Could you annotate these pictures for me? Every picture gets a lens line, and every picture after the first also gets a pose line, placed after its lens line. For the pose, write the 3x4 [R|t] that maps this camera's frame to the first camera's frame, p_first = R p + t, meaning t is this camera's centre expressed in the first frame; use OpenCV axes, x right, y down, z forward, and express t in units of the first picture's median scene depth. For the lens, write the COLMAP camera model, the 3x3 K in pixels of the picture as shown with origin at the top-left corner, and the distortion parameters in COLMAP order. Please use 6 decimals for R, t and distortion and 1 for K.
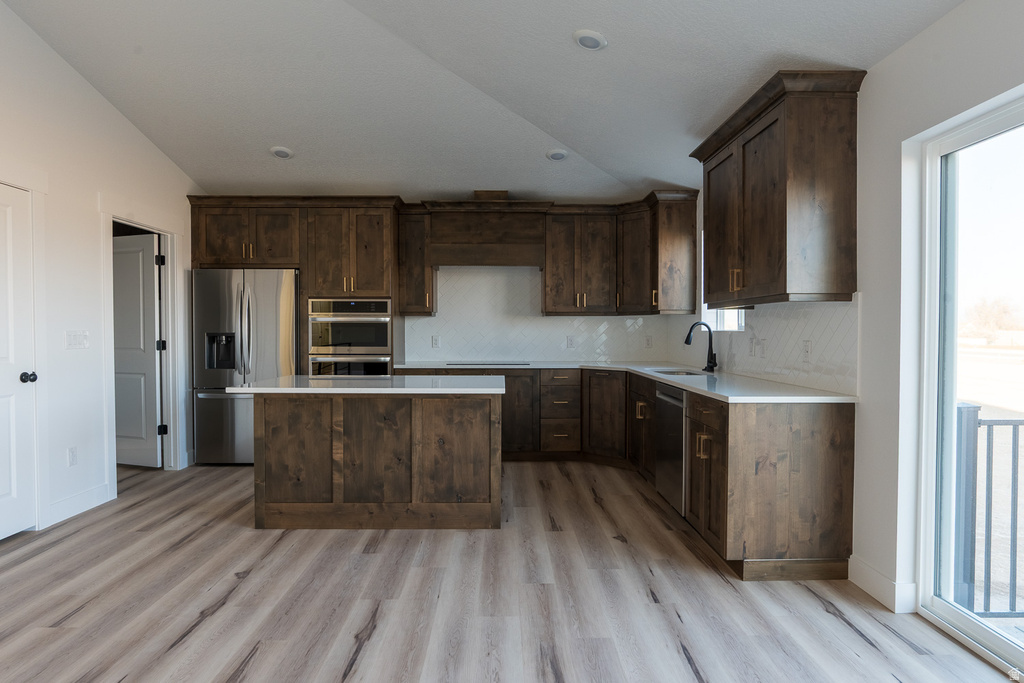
lens RADIAL K [[563.2, 0, 516.8], [0, 563.2, 348.3], [0, 0, 1]] dist [-0.034871, 0.011383]
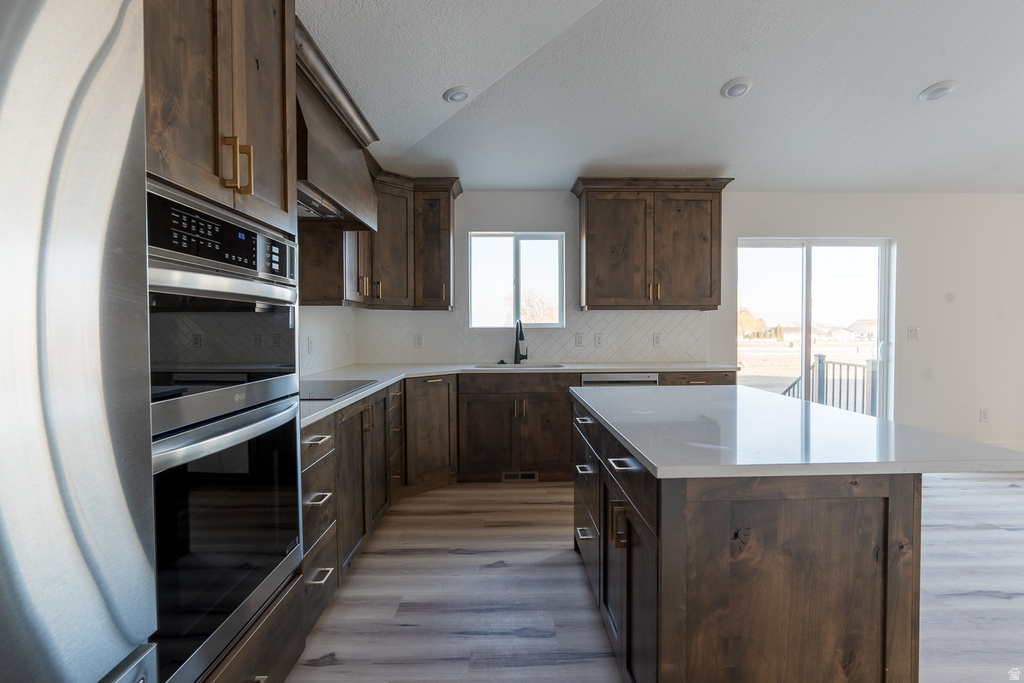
lens RADIAL K [[483.5, 0, 518.6], [0, 483.5, 345.6], [0, 0, 1]] dist [-0.029899, 0.010816]
pose [[0.005114, -0.029462, 0.999553, -0.789702], [0.035609, 0.998937, 0.029261, -0.030475], [-0.999353, 0.035444, 0.006158, 1.259826]]
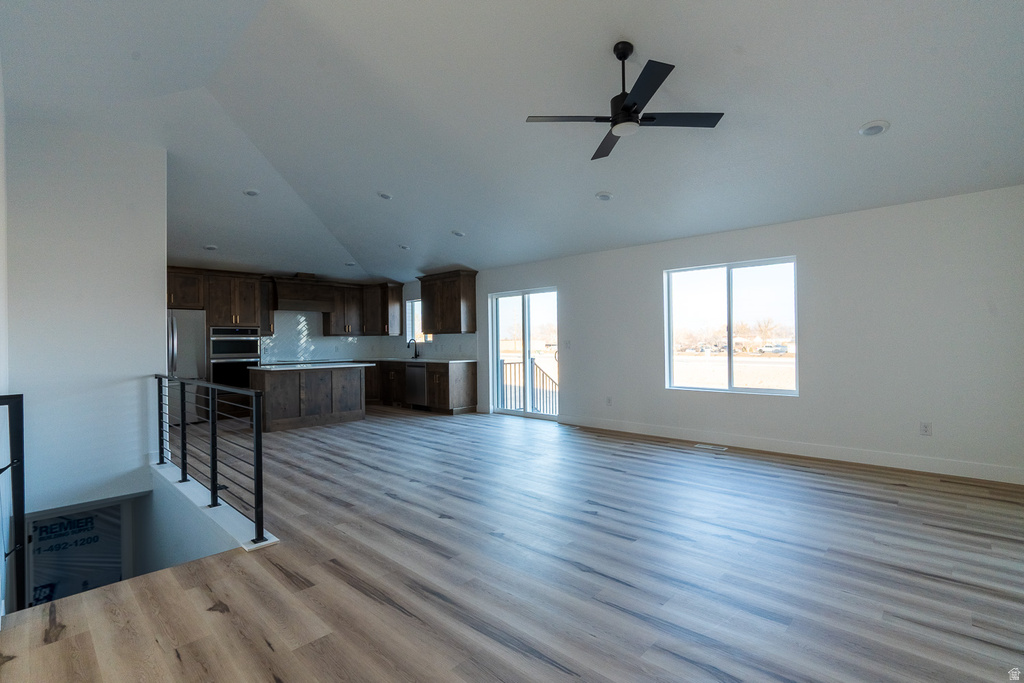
lens RADIAL K [[483.5, 0, 521.5], [0, 483.5, 344.1], [0, 0, 1]] dist [-0.029899, 0.010816]
pose [[0.698689, -0.014006, 0.715288, -1.119610], [0.034353, 0.999312, -0.013988, 0.029430], [-0.714600, 0.034346, 0.698689, -1.093701]]
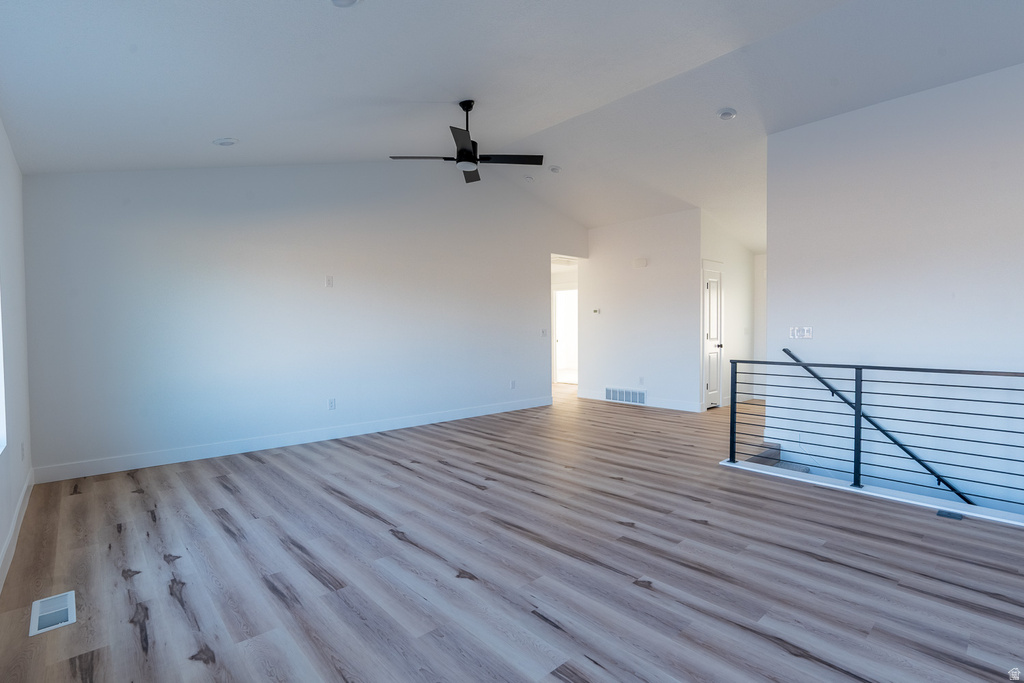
lens RADIAL K [[483.5, 0, 515.9], [0, 483.5, 342.1], [0, 0, 1]] dist [-0.029899, 0.010816]
pose [[-0.754834, 0.024375, -0.655463, 0.399869], [-0.013066, 0.998552, 0.052181, -0.017343], [0.655786, 0.047952, -0.753423, 0.409764]]
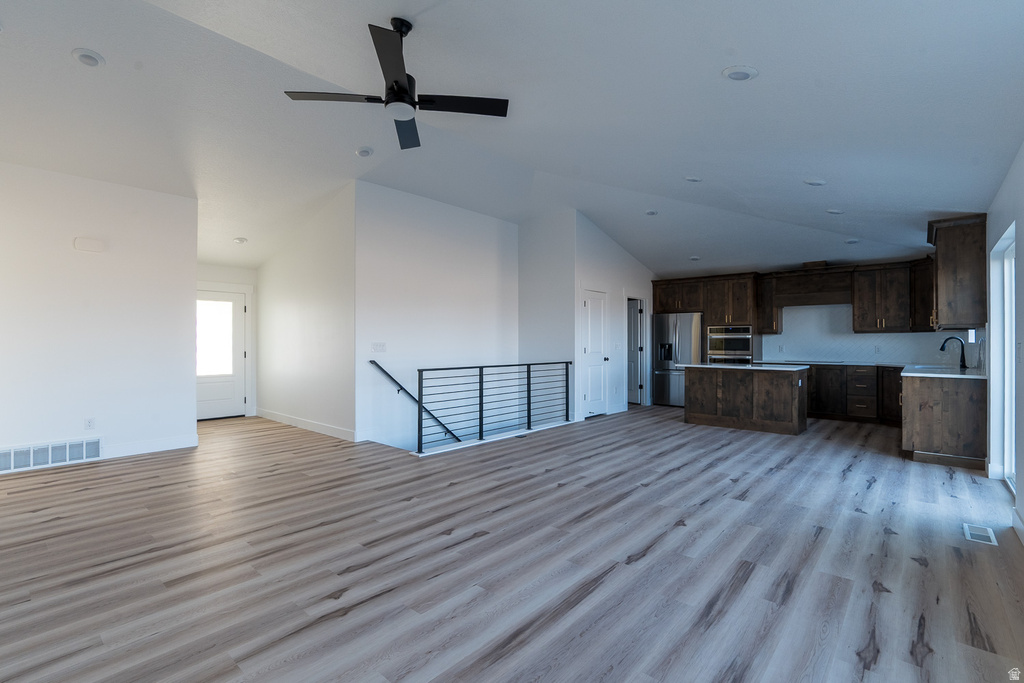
lens RADIAL K [[483.5, 0, 509.1], [0, 483.5, 343.0], [0, 0, 1]] dist [-0.029899, 0.010816]
pose [[0.736520, 0.000267, -0.676415, 0.393765], [-0.021004, 0.999527, -0.022475, 0.034276], [0.676089, 0.030760, 0.736177, -1.085144]]
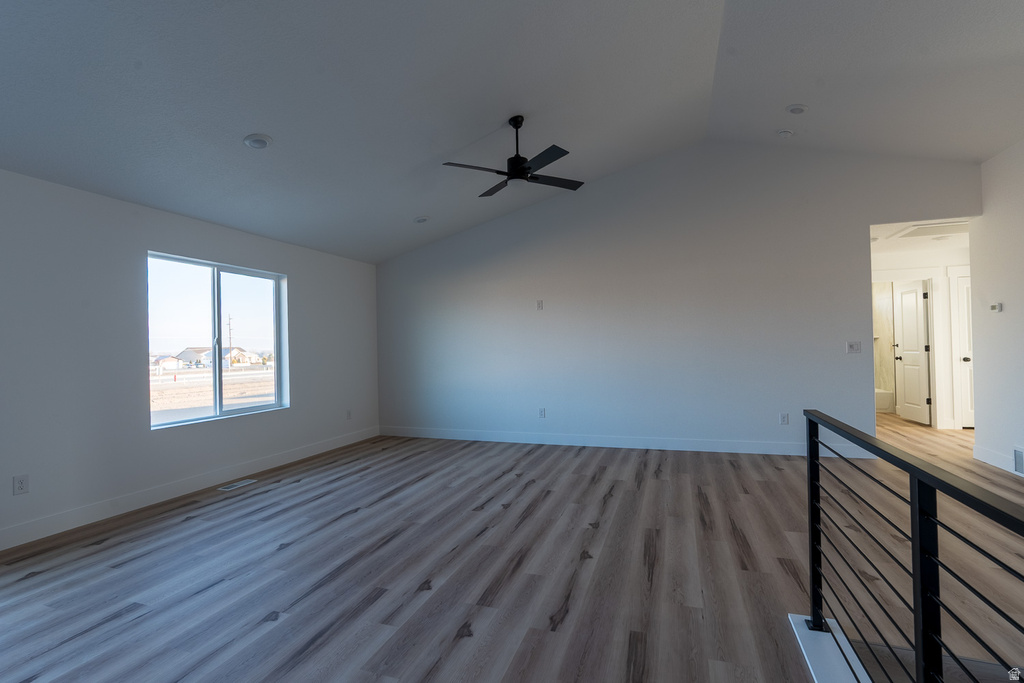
lens RADIAL K [[483.5, 0, 512.8], [0, 483.5, 337.9], [0, 0, 1]] dist [-0.029899, 0.010816]
pose [[-0.937703, 0.024989, 0.346538, -0.703349], [0.031095, 0.999444, 0.012072, -0.018416], [-0.346043, 0.022096, -0.937958, 0.517961]]
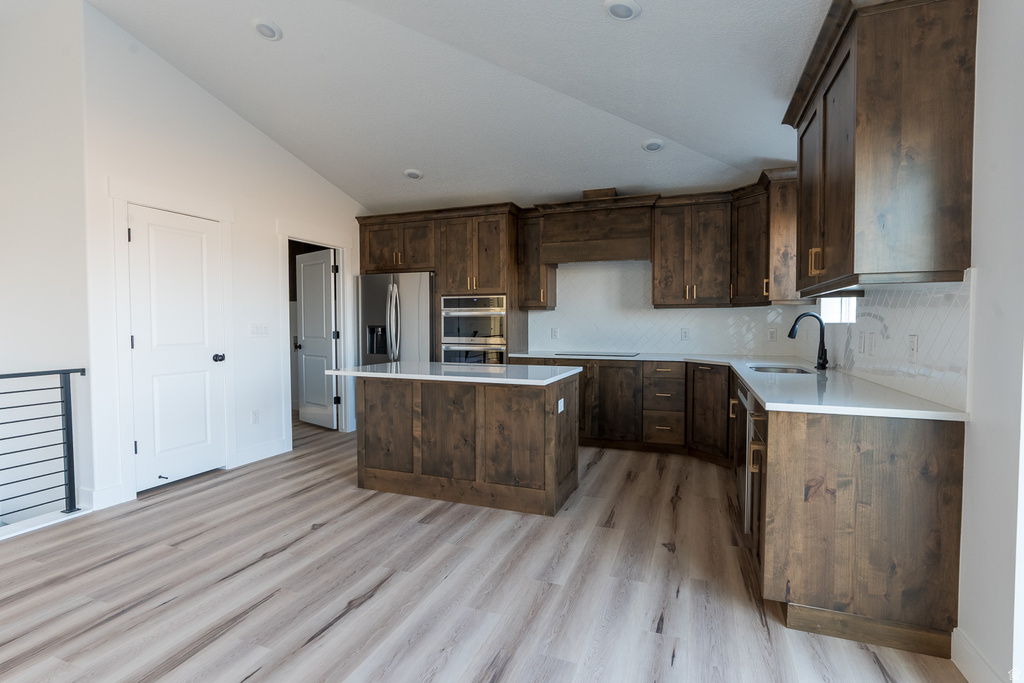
lens RADIAL K [[483.5, 0, 517.1], [0, 483.5, 346.4], [0, 0, 1]] dist [-0.029899, 0.010816]
pose [[0.927813, 0.015834, -0.372710, 0.232187], [-0.009907, 0.999792, 0.017811, -0.004156], [0.372915, -0.012833, 0.927777, 0.164167]]
